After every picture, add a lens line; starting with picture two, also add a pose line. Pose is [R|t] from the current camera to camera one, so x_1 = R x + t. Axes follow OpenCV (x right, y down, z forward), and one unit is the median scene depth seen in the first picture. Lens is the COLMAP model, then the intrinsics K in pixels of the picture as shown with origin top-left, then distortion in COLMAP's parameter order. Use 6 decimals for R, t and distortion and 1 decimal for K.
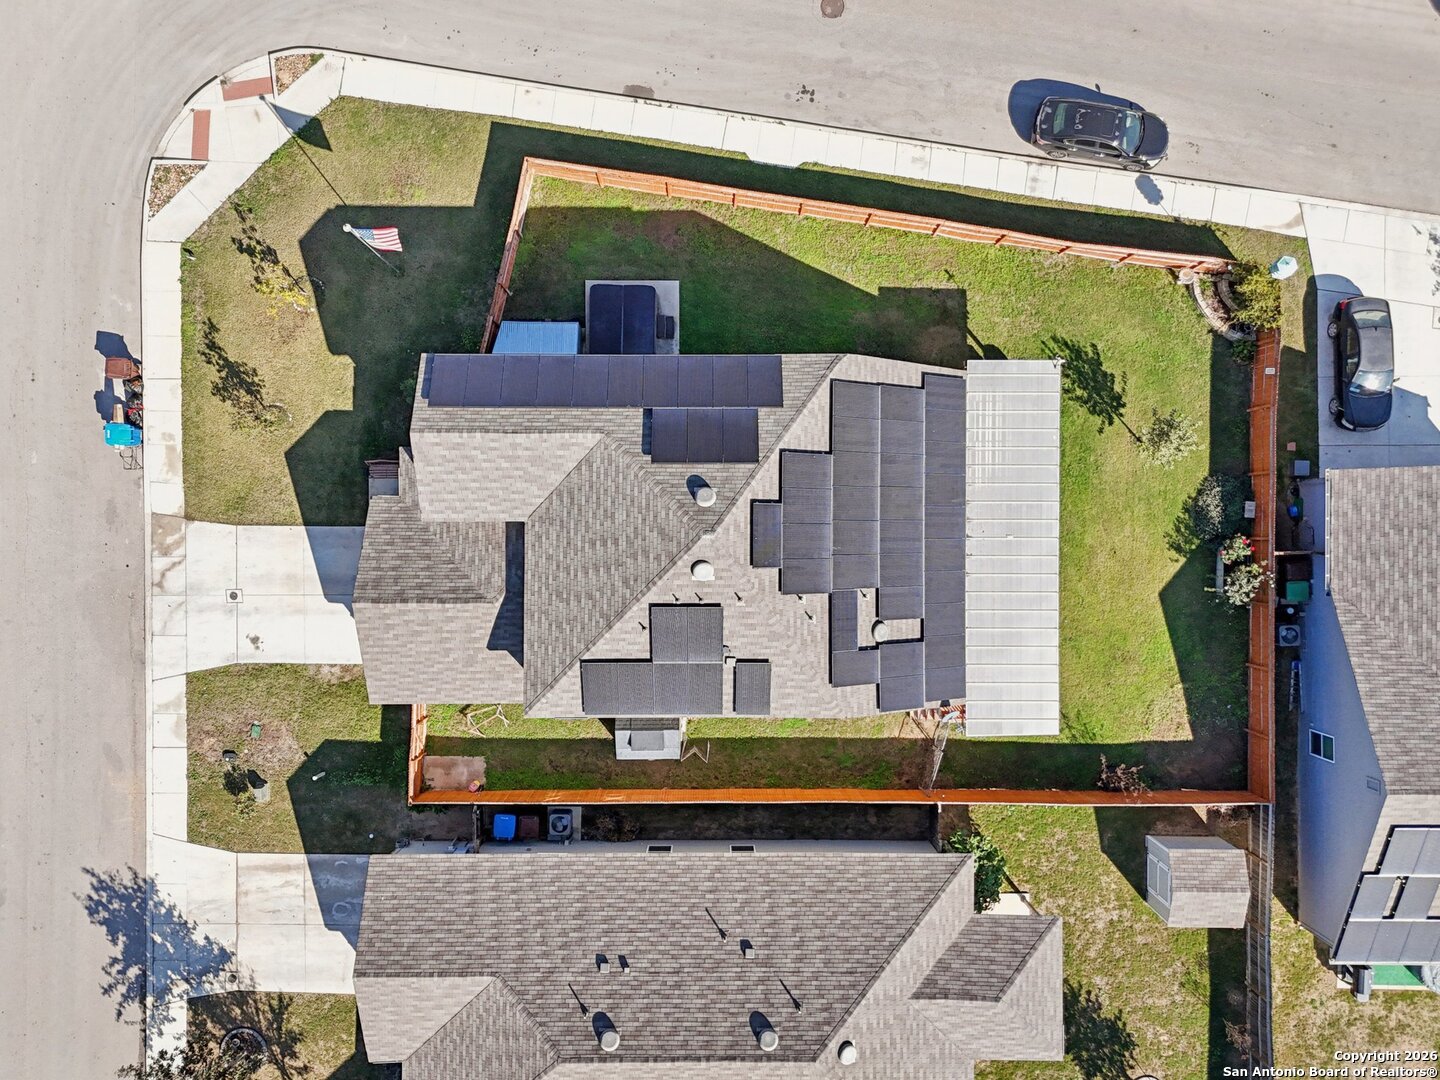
lens RADIAL K [[1070.2, 0, 721.8], [0, 1070.2, 560.7], [0, 0, 1]] dist [0.039667, -0.007855]
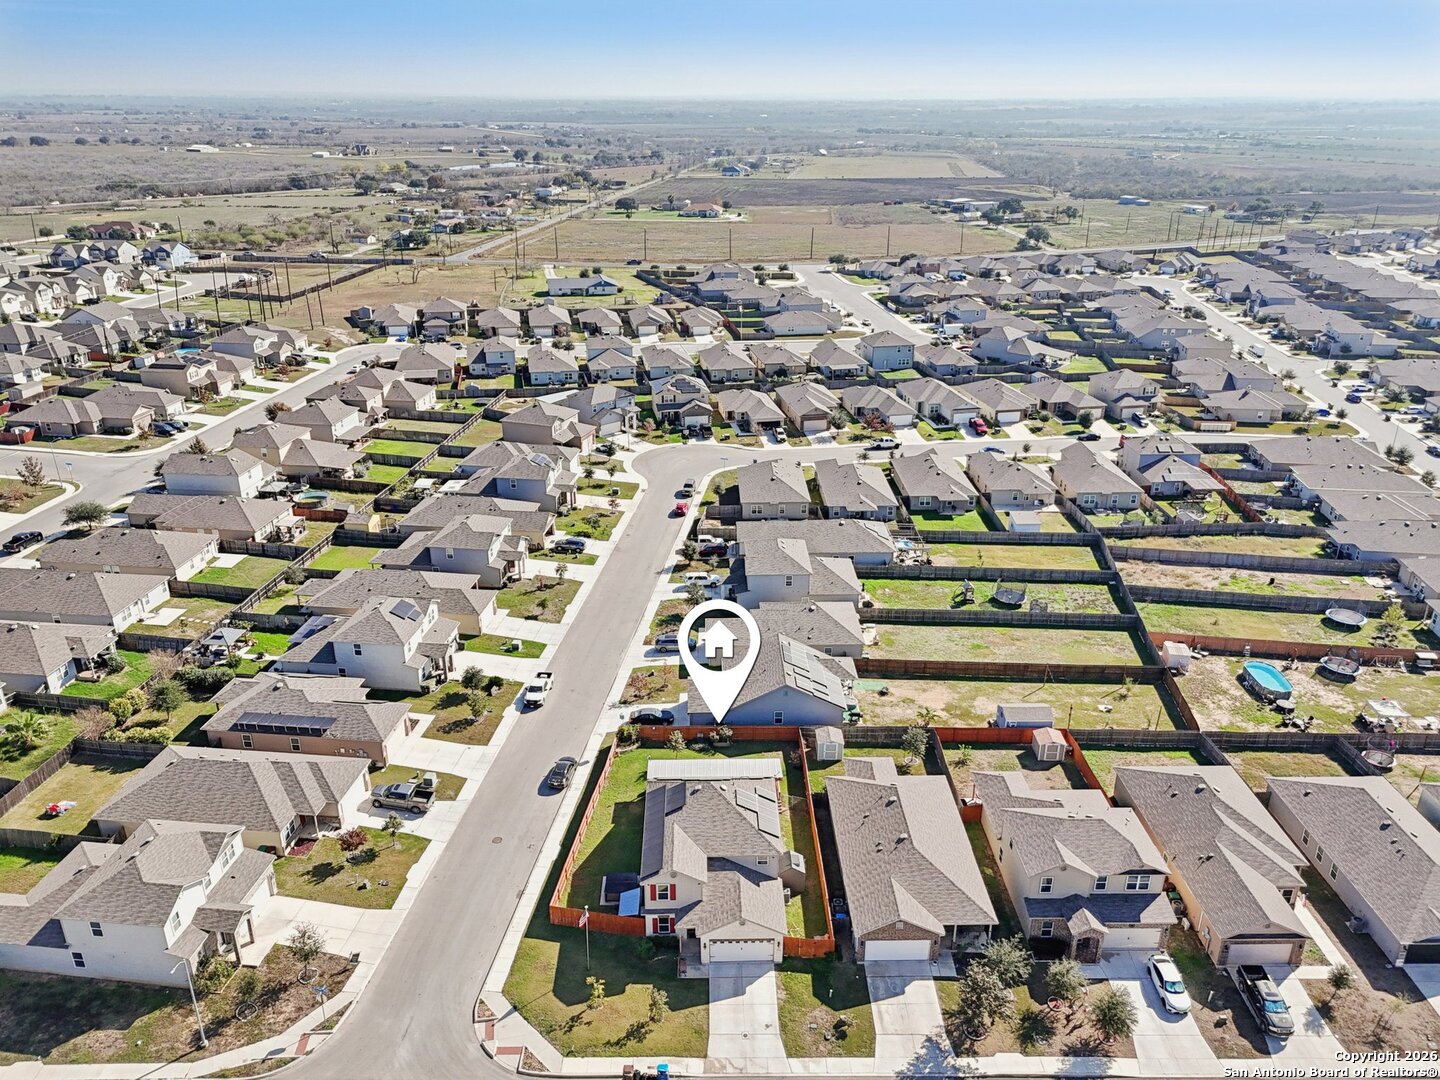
lens RADIAL K [[1070.2, 0, 721.8], [0, 1070.2, 560.7], [0, 0, 1]] dist [0.039667, -0.007855]
pose [[-0.022109, -0.408532, 0.912476, -1.898088], [0.999754, -0.007600, 0.020821, -0.044683], [-0.001571, 0.912712, 0.408600, -0.593580]]
